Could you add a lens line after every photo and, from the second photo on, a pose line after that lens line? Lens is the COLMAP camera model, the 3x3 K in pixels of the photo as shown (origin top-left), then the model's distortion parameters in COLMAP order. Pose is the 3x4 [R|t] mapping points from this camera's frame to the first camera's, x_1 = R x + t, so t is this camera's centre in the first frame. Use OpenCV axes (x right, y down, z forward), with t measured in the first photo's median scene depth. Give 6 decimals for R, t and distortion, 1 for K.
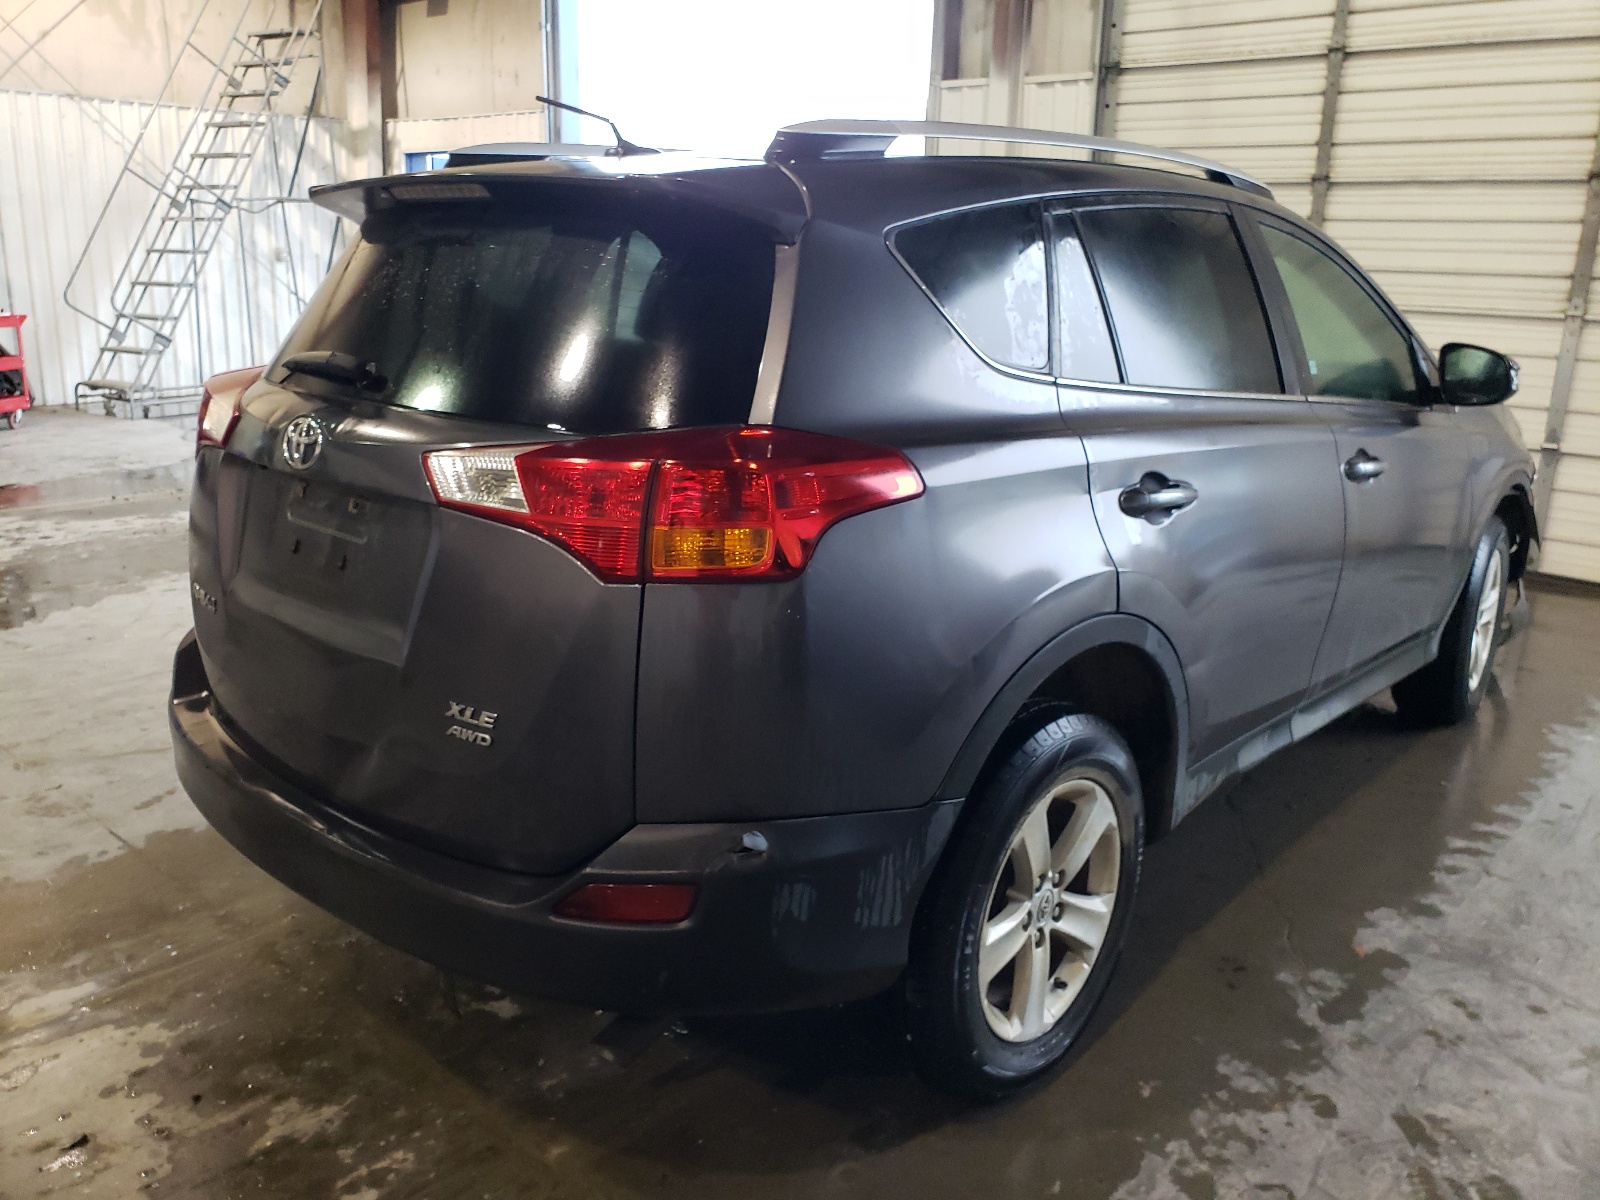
lens RADIAL K [[1259.7, 0, 796.1], [0, 1259.7, 601.8], [0, 0, 1]] dist [0.009379, 0.000322]
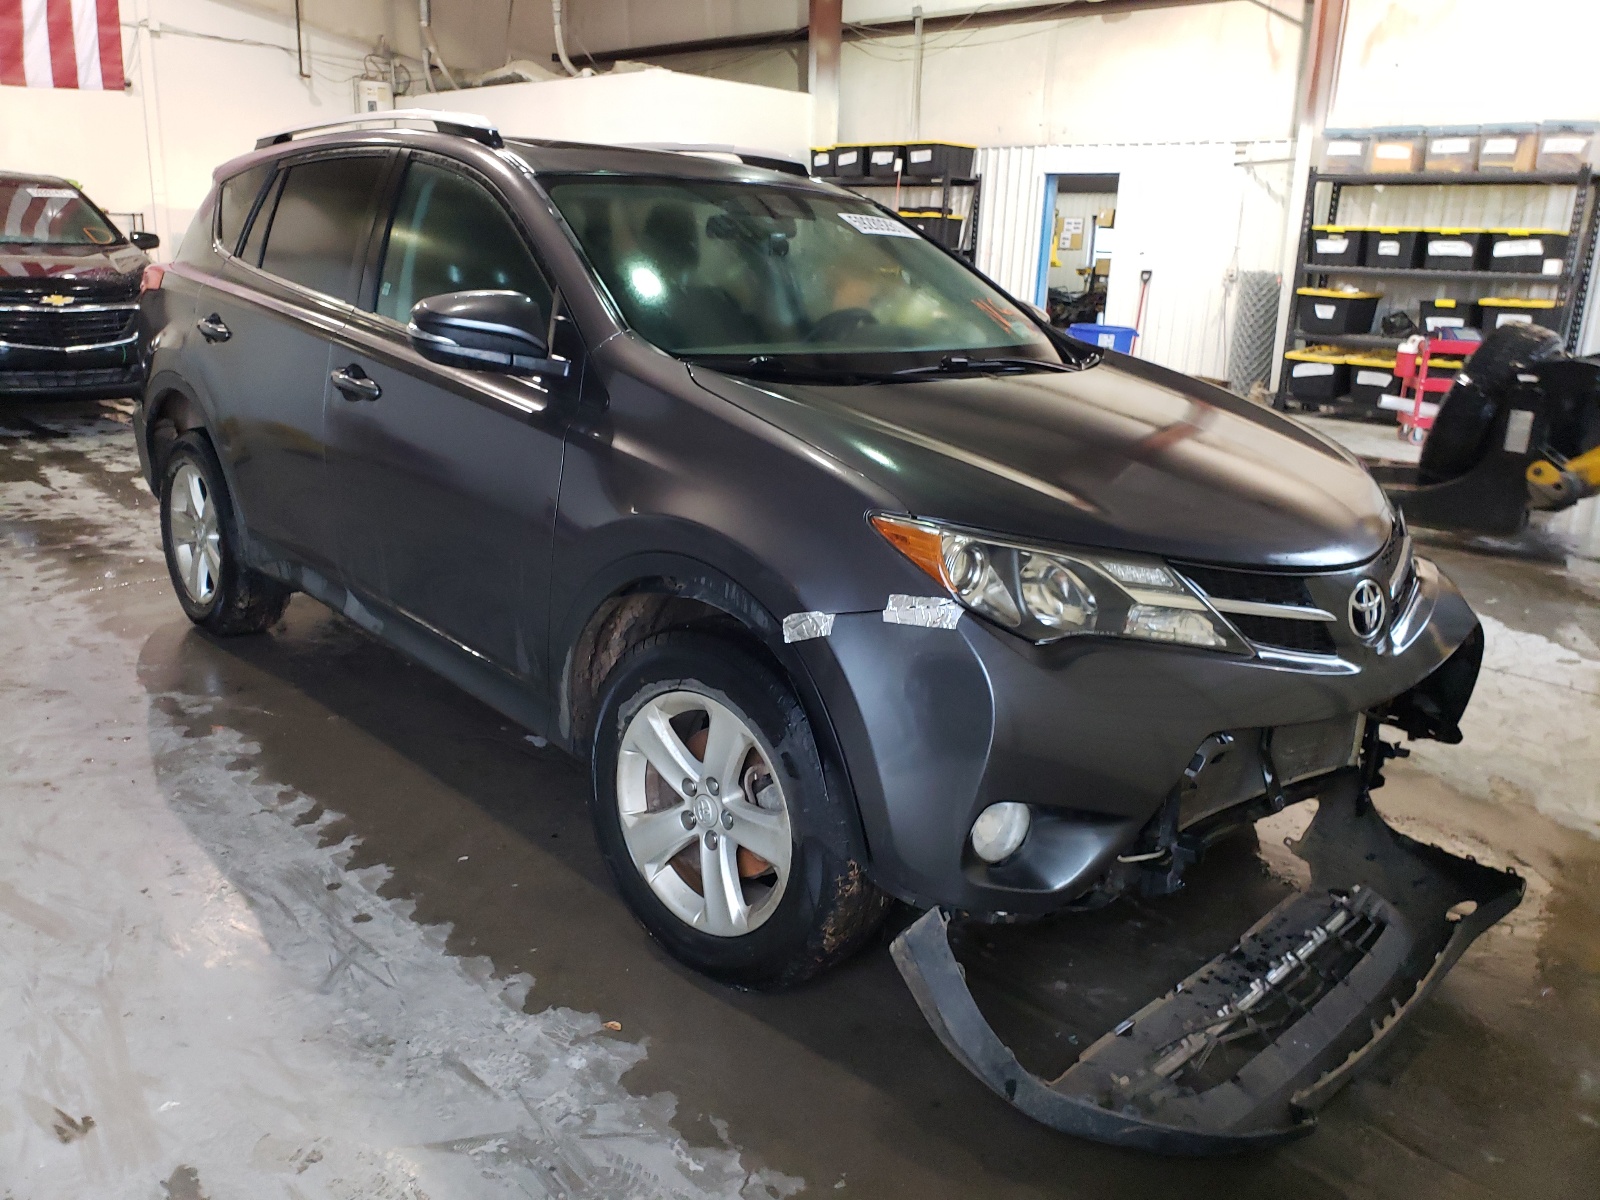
lens RADIAL K [[1259.7, 0, 802.7], [0, 1259.7, 594.1], [0, 0, 1]] dist [0.009379, 0.000322]
pose [[-0.065350, 0.263593, -0.962418, 1.502152], [-0.307518, 0.912218, 0.270725, -0.357679], [0.949296, 0.313652, 0.021446, 1.388982]]
